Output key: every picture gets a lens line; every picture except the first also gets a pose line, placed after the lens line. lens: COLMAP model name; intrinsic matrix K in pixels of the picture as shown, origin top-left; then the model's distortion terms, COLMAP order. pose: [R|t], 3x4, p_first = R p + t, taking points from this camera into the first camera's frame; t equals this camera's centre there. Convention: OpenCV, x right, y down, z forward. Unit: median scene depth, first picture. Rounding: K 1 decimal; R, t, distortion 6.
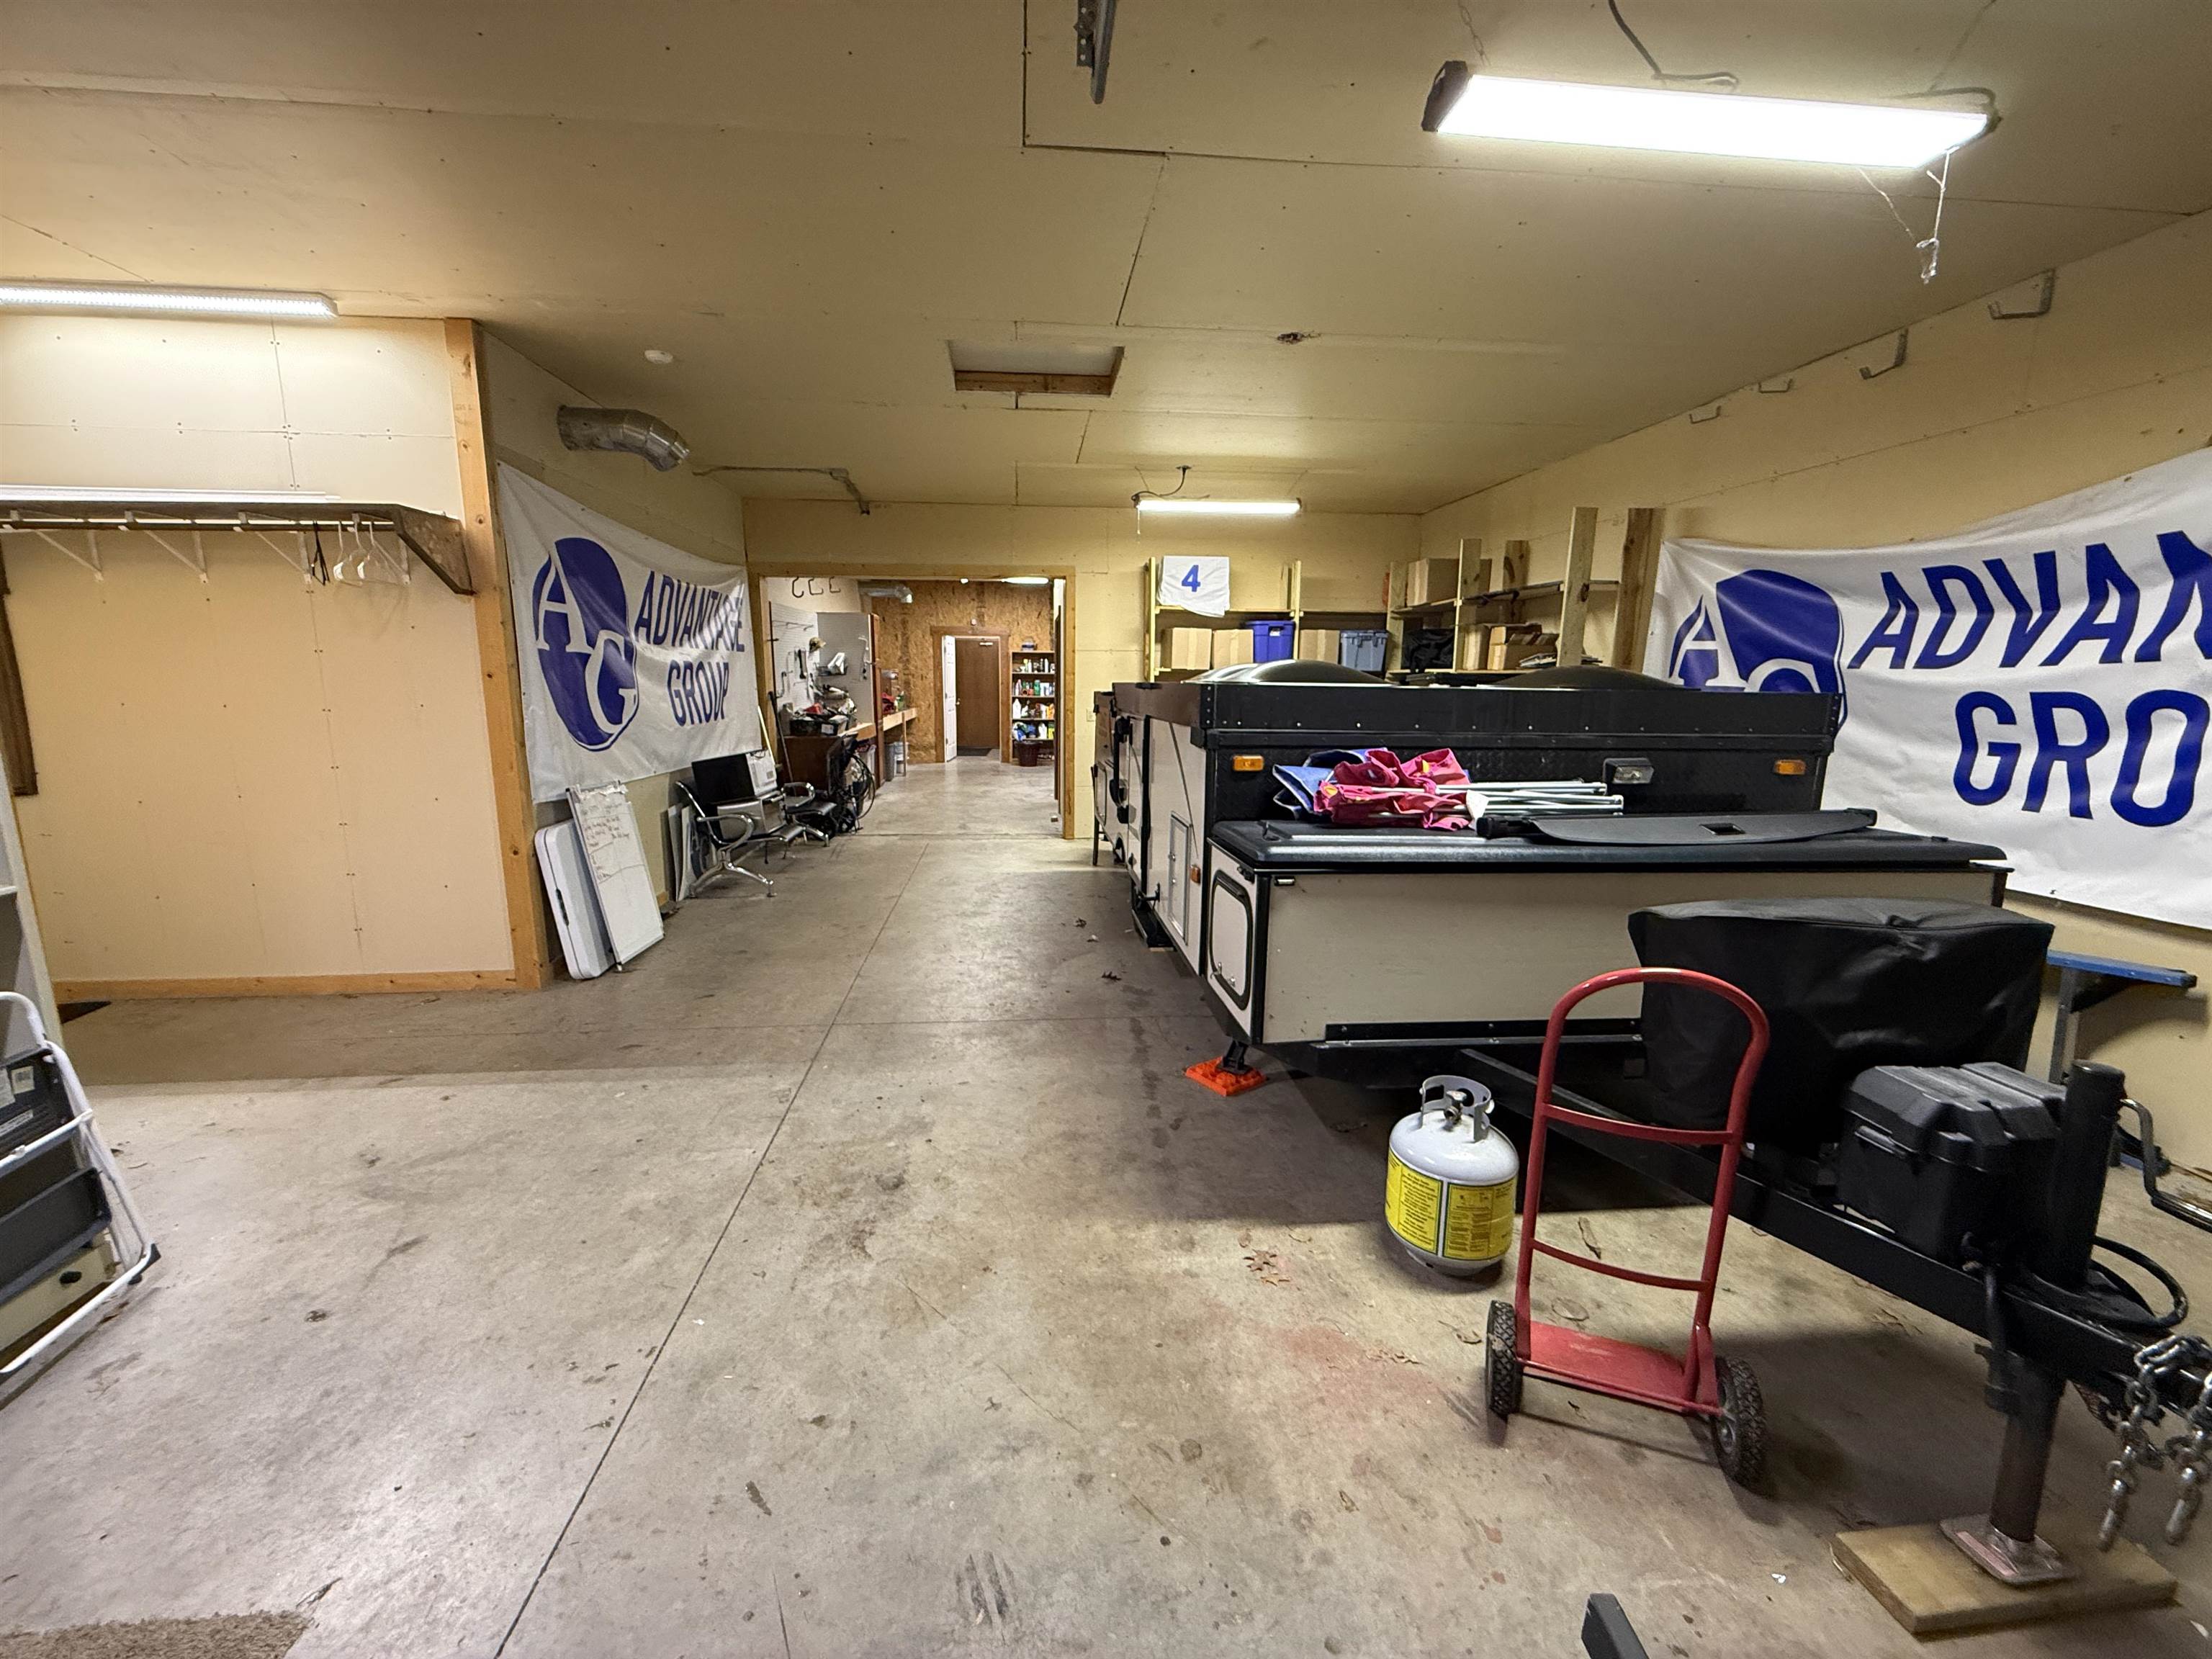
lens RADIAL K [[881.2, 0, 1100.2], [0, 881.2, 829.3], [0, 0, 1]] dist [-0.000649, 0.000277]
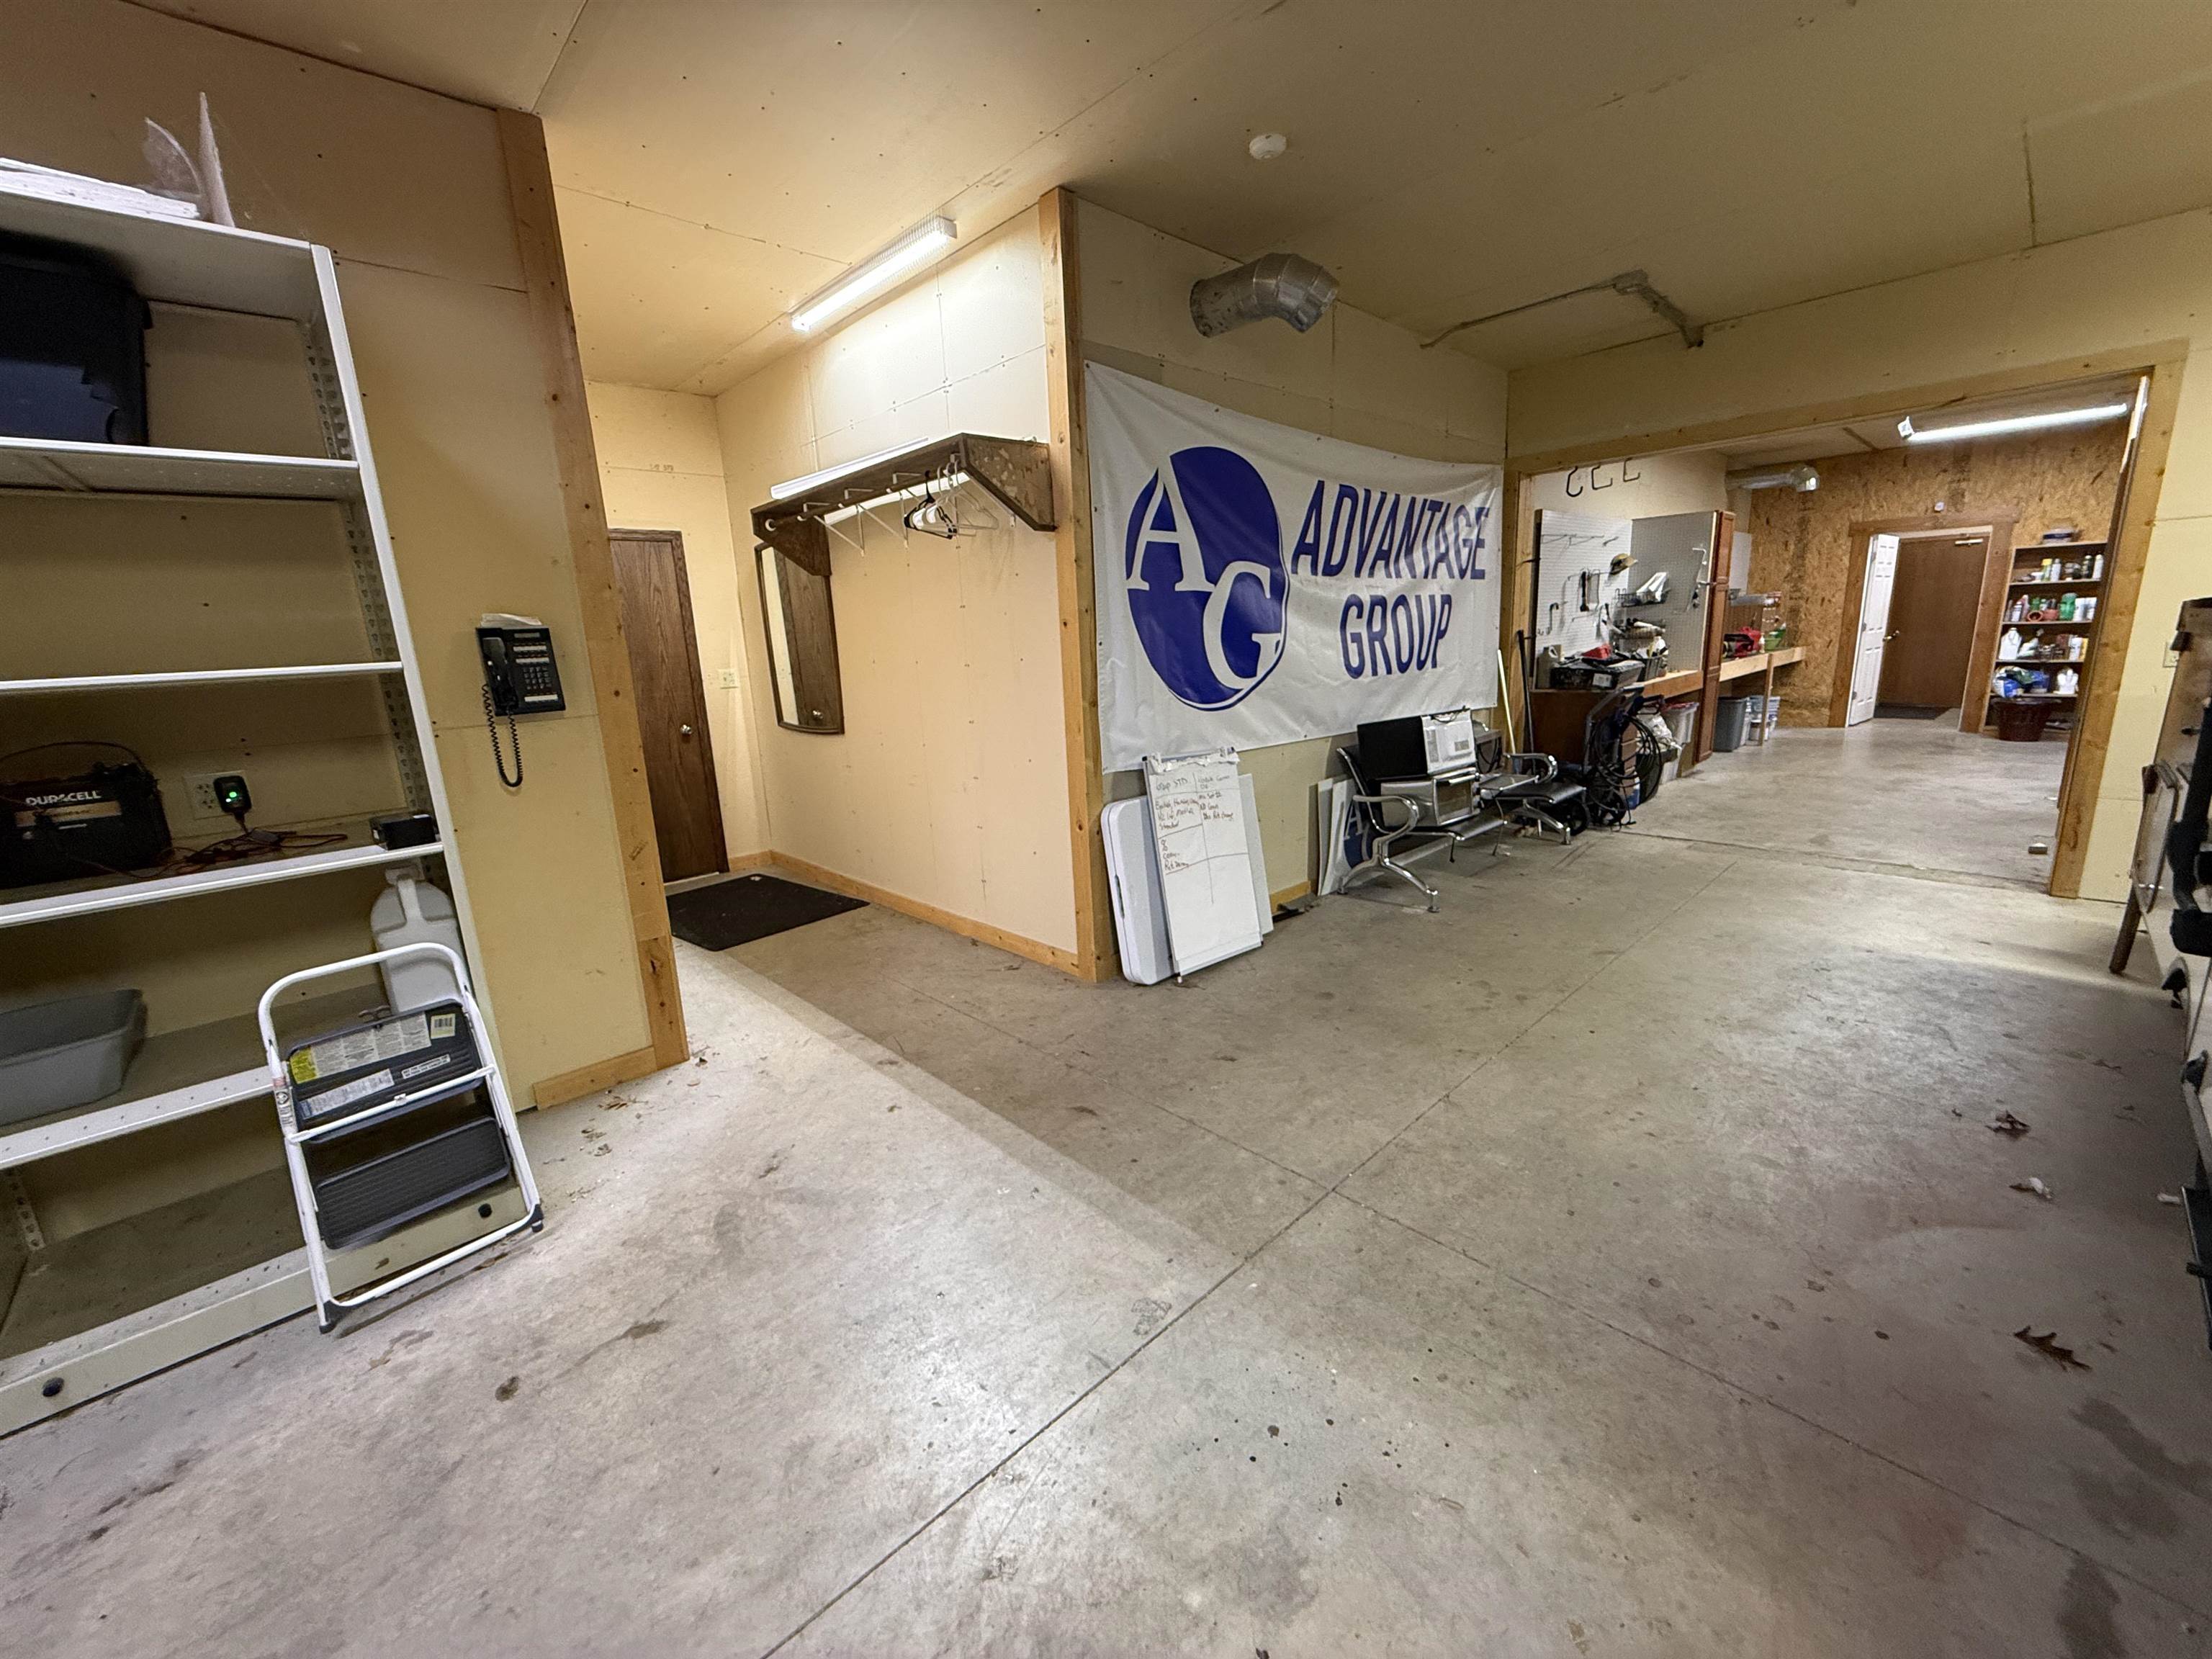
lens RADIAL K [[881.2, 0, 1100.4], [0, 881.2, 825.8], [0, 0, 1]] dist [-0.000649, 0.000277]
pose [[0.614207, 0.132845, -0.777883, 0.022392], [-0.087963, 0.991111, 0.099806, -0.049572], [0.784228, 0.007123, 0.620432, 0.363676]]
